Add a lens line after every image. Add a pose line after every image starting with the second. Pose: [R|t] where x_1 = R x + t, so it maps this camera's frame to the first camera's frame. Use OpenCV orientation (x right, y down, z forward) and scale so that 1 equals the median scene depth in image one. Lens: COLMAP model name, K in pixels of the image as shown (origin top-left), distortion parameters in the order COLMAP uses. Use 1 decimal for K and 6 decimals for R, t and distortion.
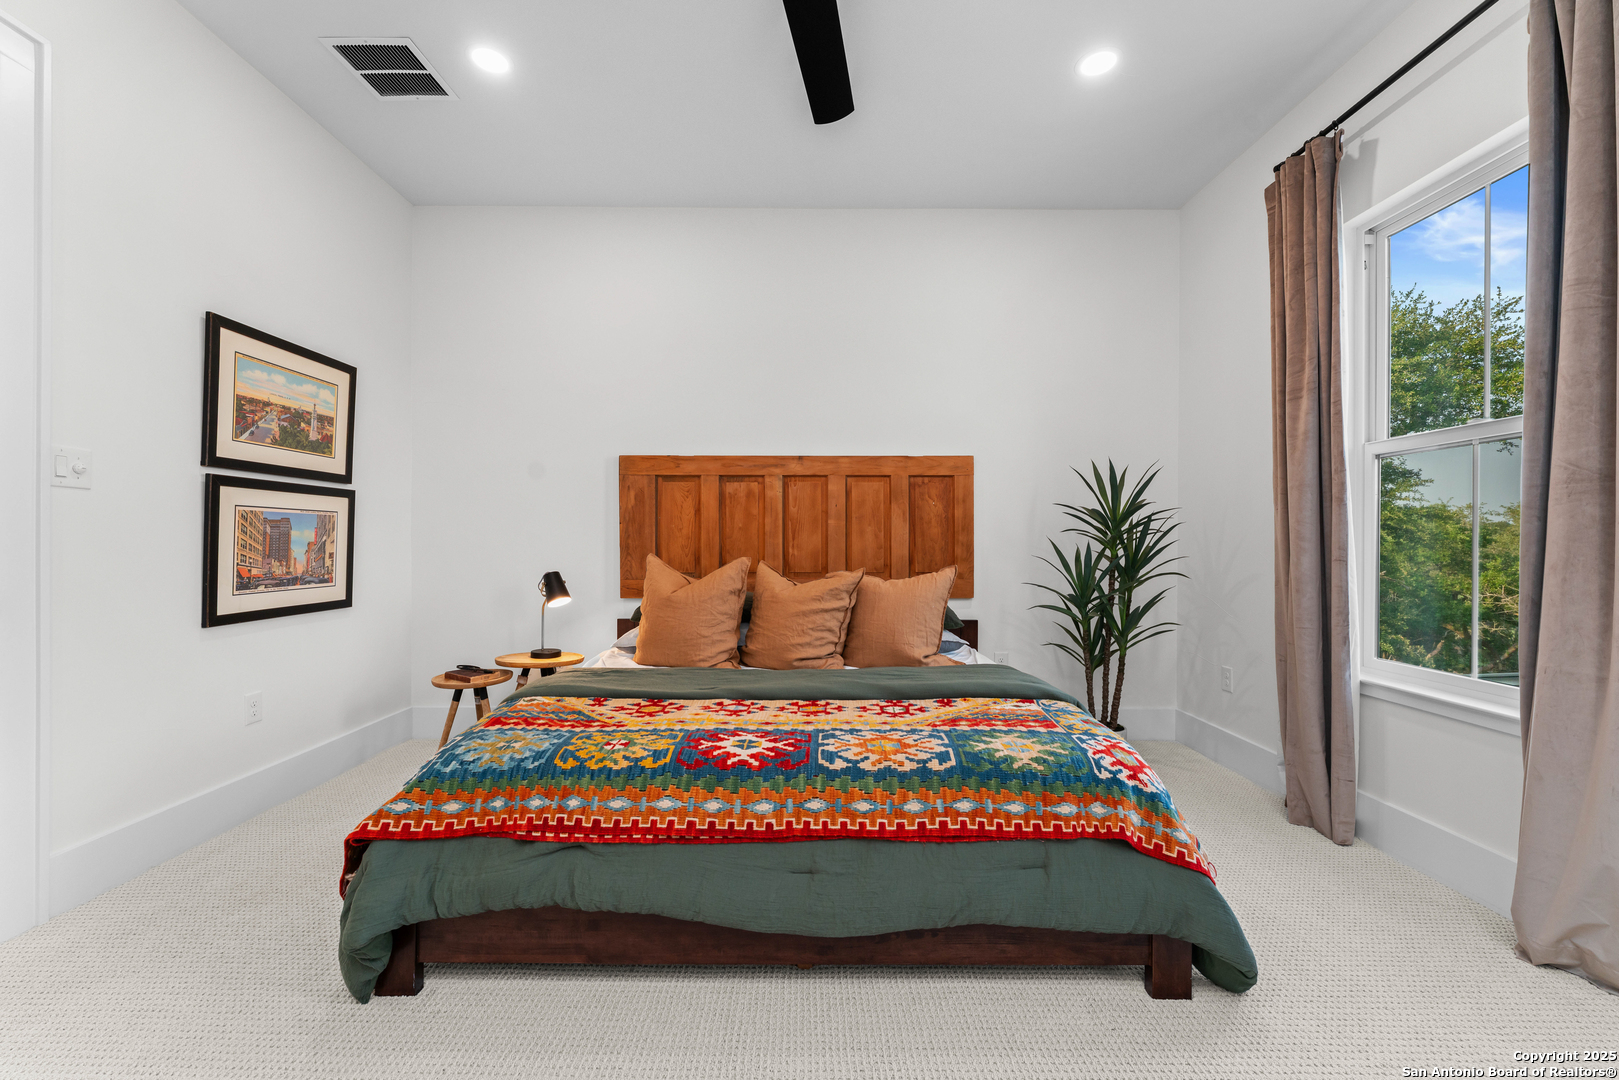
lens RADIAL K [[646.6, 0, 805.4], [0, 646.6, 541.4], [0, 0, 1]] dist [0.009204, 0.000173]
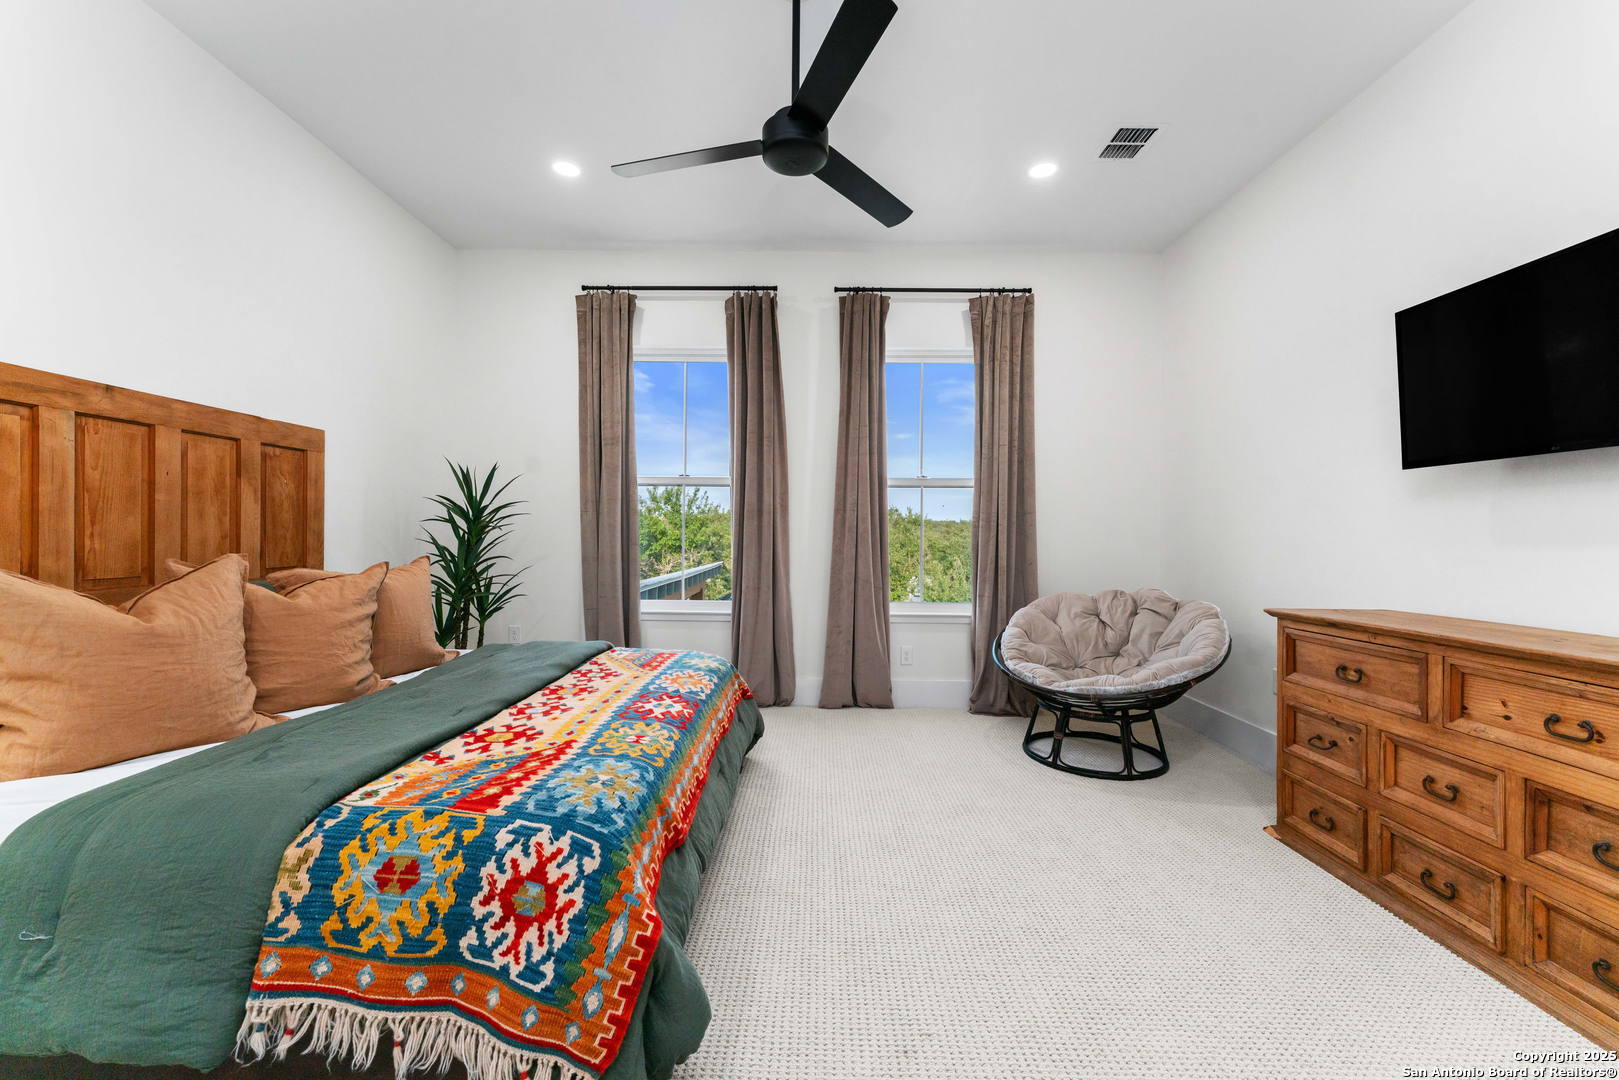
lens RADIAL K [[646.6, 0, 803.3], [0, 646.6, 536.3], [0, 0, 1]] dist [0.009204, 0.000173]
pose [[0.021546, -0.004844, 0.999756, -0.600720], [-0.011772, 0.999918, 0.005099, -0.002714], [-0.999699, -0.011878, 0.021488, 0.343156]]
